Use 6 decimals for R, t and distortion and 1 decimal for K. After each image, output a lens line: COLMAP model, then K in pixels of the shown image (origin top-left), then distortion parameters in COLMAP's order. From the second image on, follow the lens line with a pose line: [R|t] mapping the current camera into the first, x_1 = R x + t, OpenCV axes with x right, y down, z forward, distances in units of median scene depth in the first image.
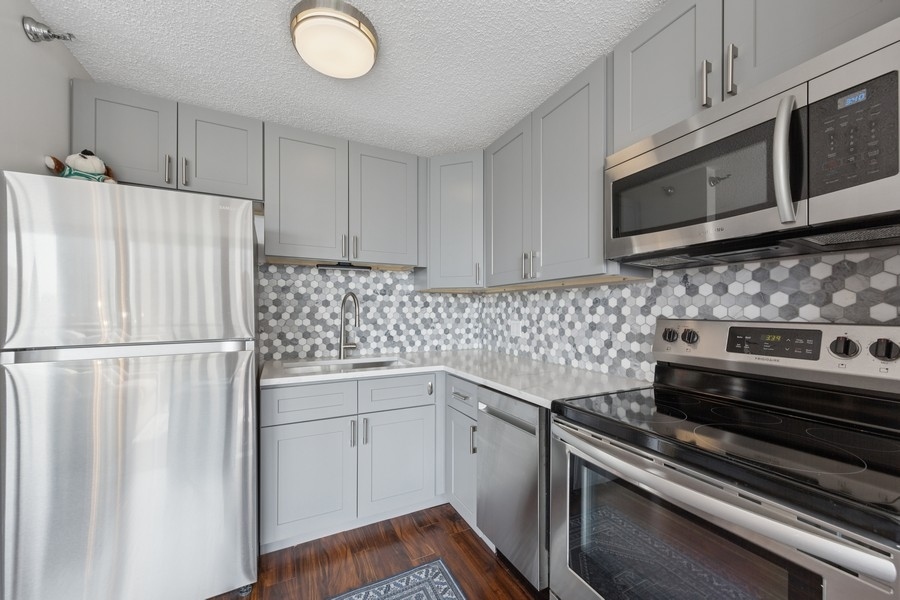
lens RADIAL K [[342.1, 0, 449.1], [0, 342.1, 309.5], [0, 0, 1]] dist [0.000725, 0.000022]
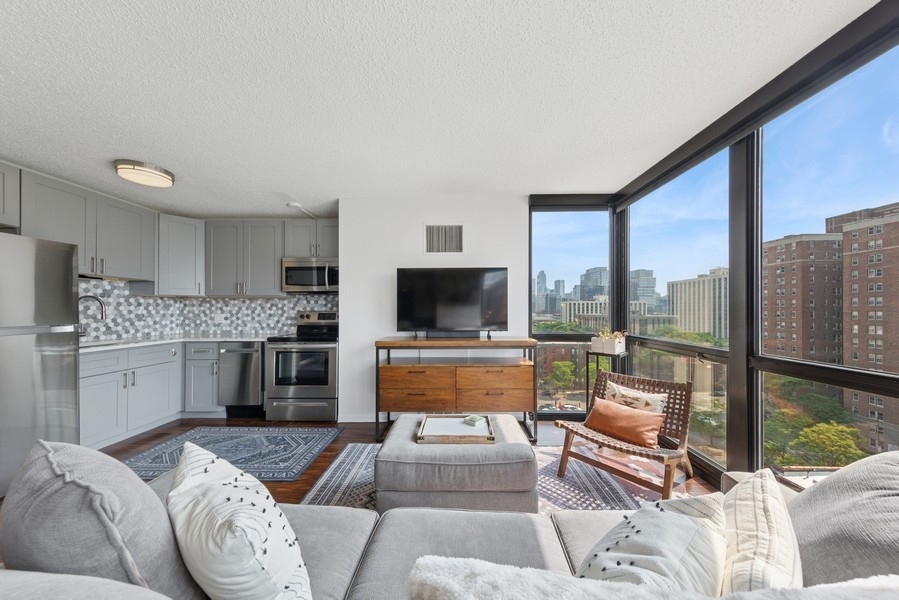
lens RADIAL K [[286.2, 0, 454.4], [0, 286.2, 305.1], [0, 0, 1]] dist [0.004493, 0.000002]
pose [[0.451437, 0.012517, 0.892215, -0.594175], [-0.001458, 0.999911, -0.013290, 0.002522], [-0.892302, 0.004699, 0.451415, -0.796530]]
